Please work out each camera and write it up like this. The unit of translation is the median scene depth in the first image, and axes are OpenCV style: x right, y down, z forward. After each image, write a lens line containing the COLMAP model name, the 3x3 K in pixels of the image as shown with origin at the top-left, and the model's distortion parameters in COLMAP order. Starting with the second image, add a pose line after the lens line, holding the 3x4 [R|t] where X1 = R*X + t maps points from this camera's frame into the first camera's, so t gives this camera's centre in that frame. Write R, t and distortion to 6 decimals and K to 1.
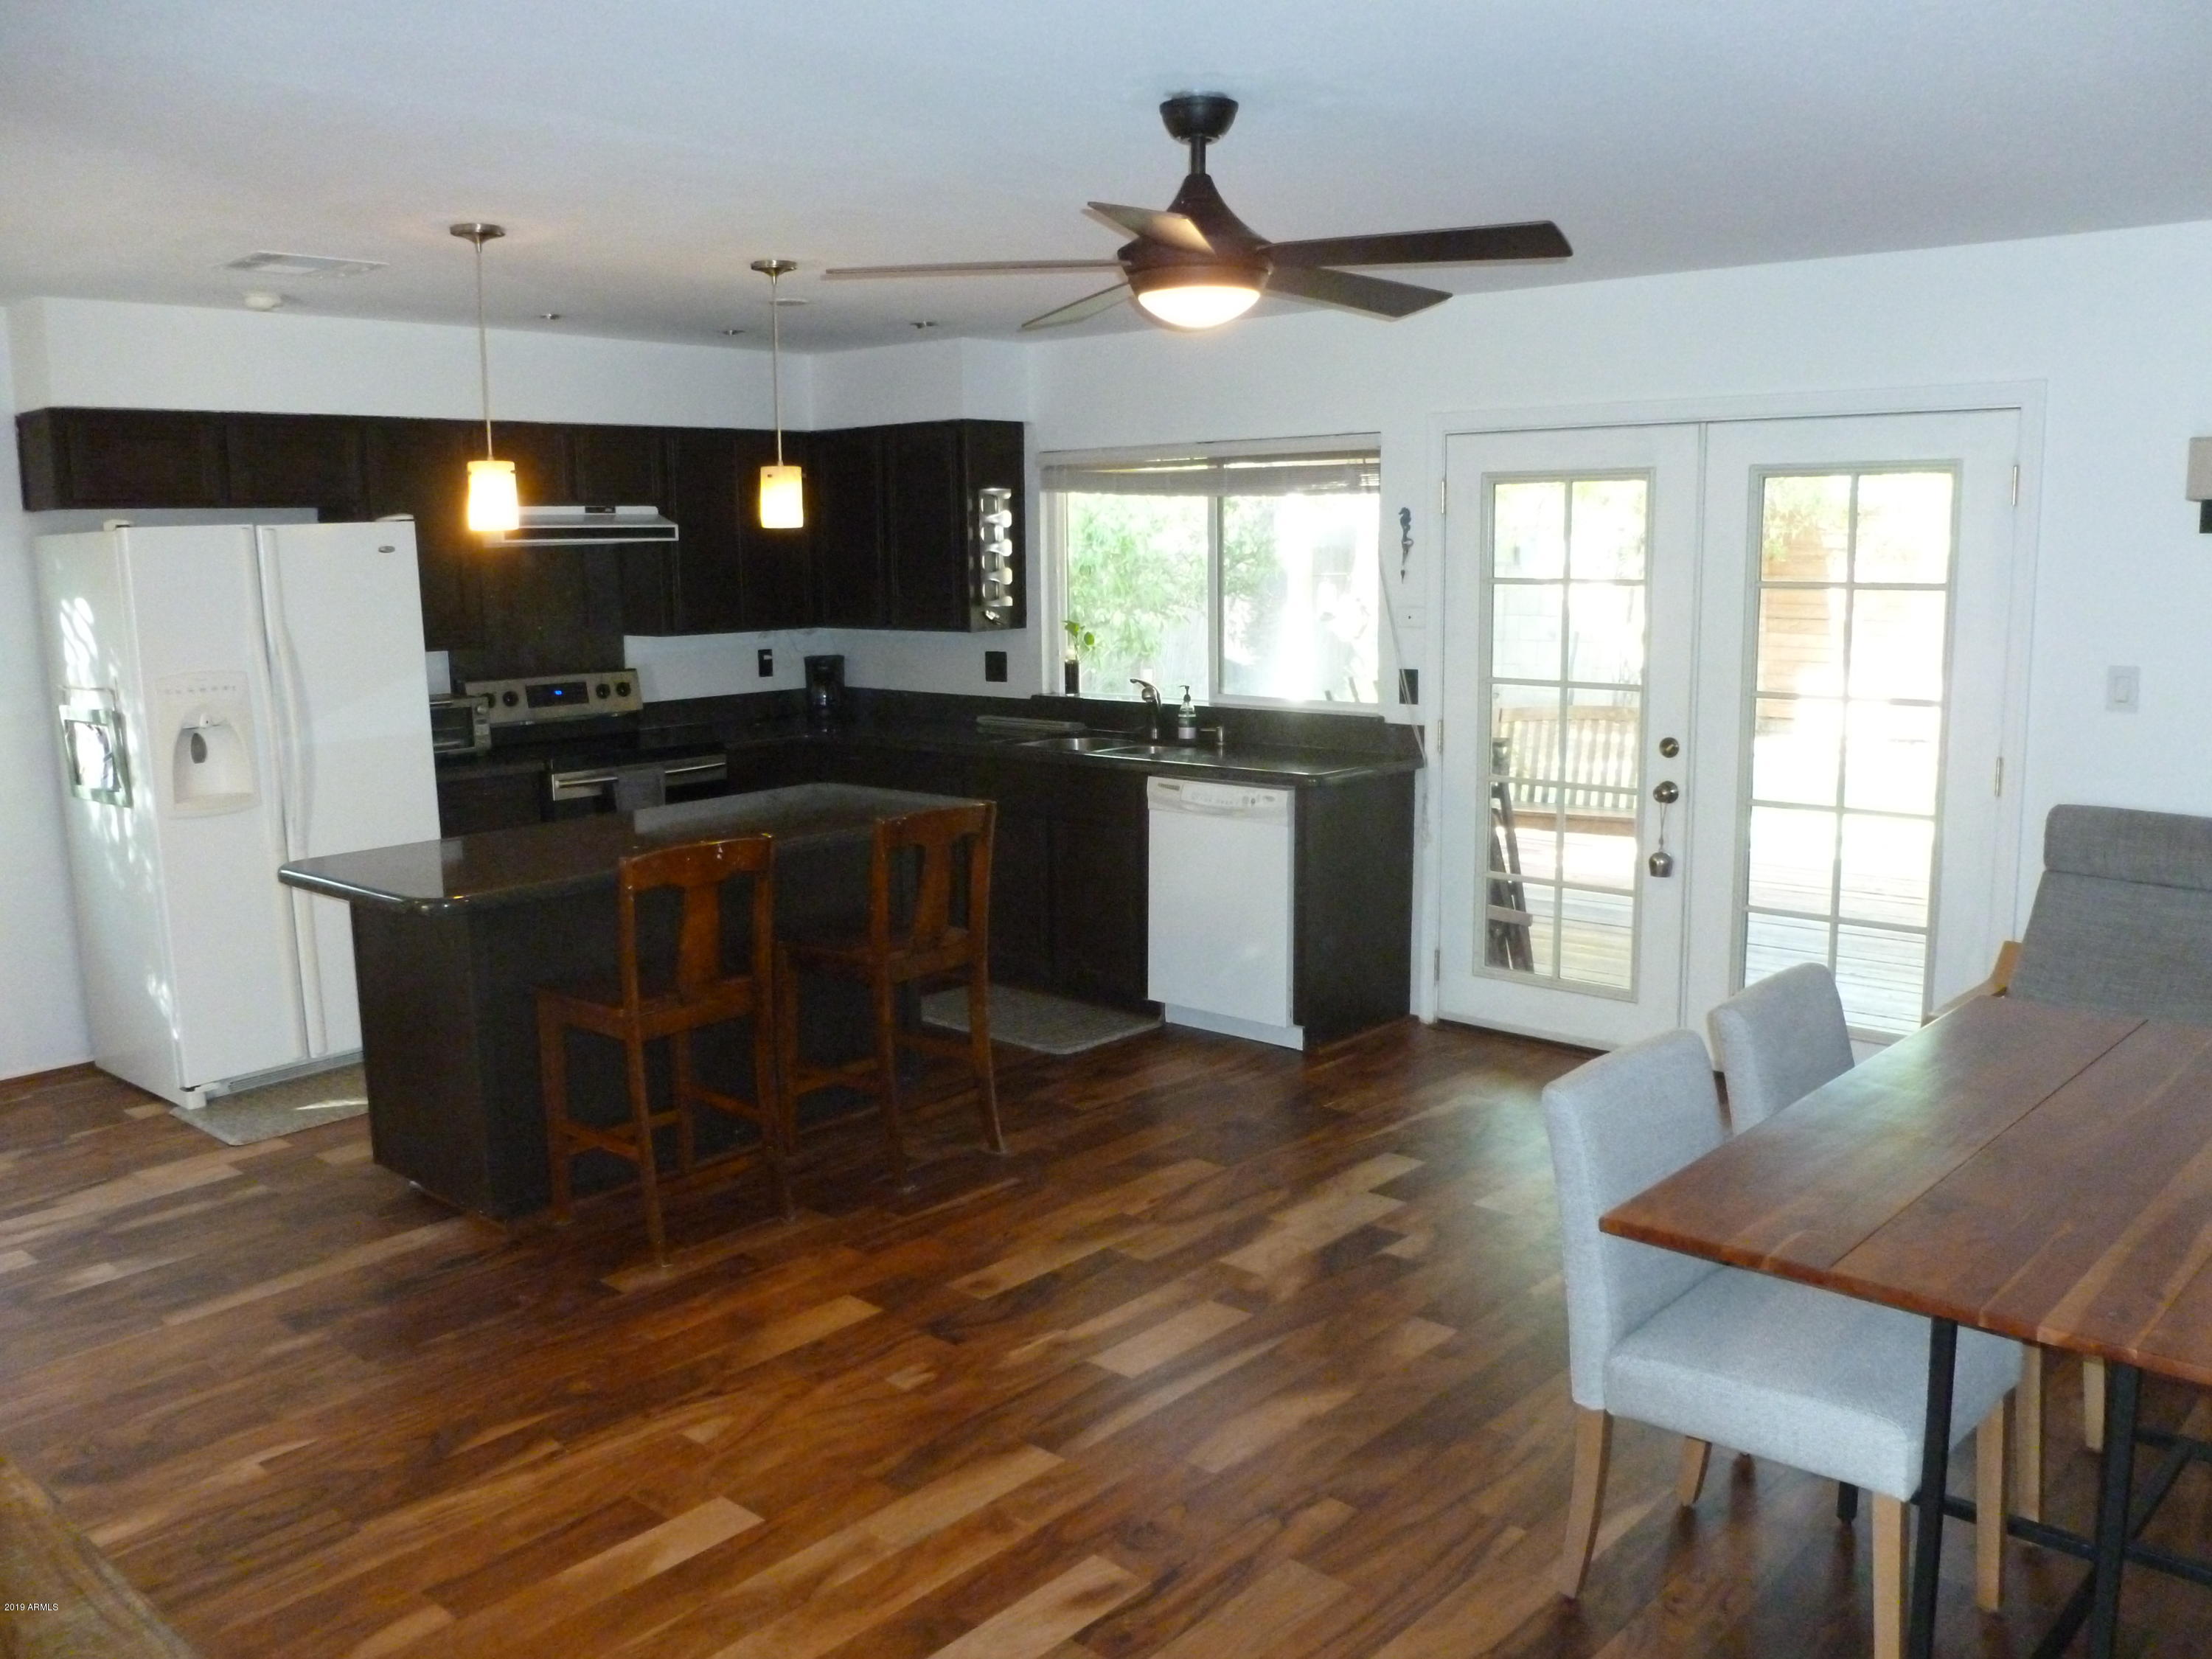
lens RADIAL K [[1857.0, 0, 1120.6], [0, 1857.0, 829.2], [0, 0, 1]] dist [-0.012266, -0.010360]
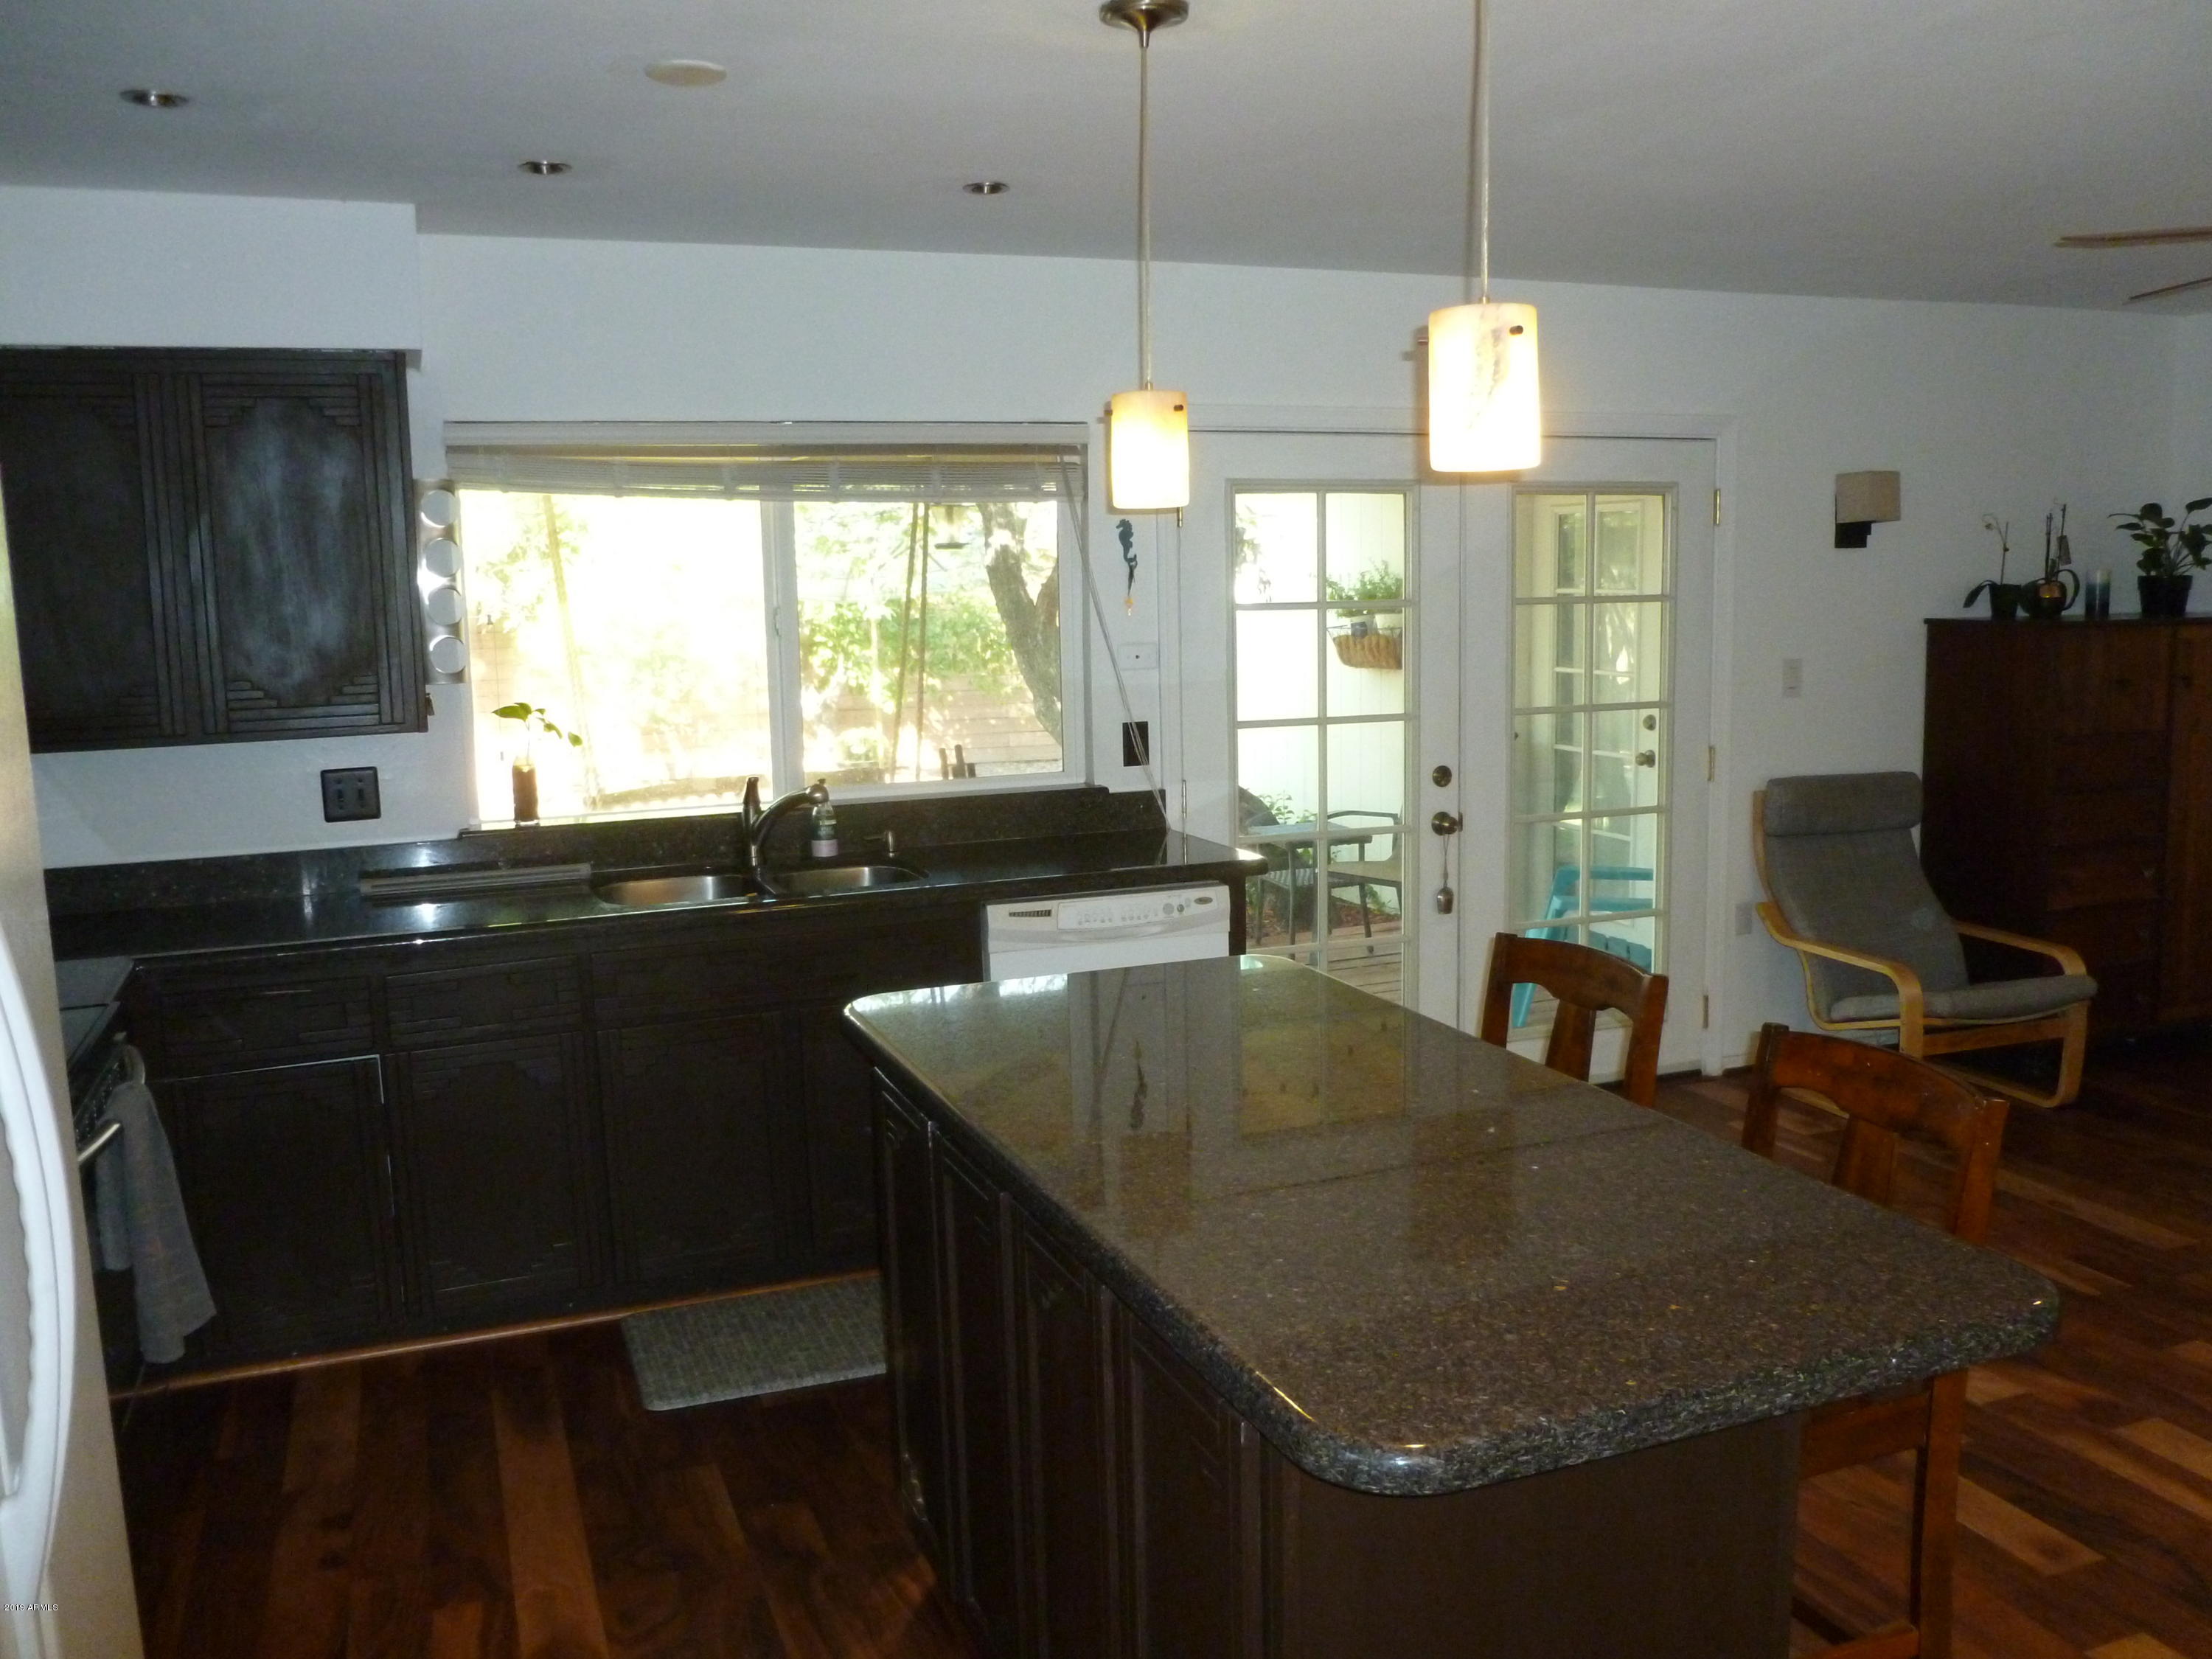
lens RADIAL K [[1857.0, 0, 1120.6], [0, 1857.0, 829.2], [0, 0, 1]] dist [-0.012266, -0.010360]
pose [[0.457866, -0.112359, 0.881892, -0.601956], [0.160725, 0.986097, 0.042189, -0.081609], [-0.874372, 0.122426, 0.469559, 0.688607]]
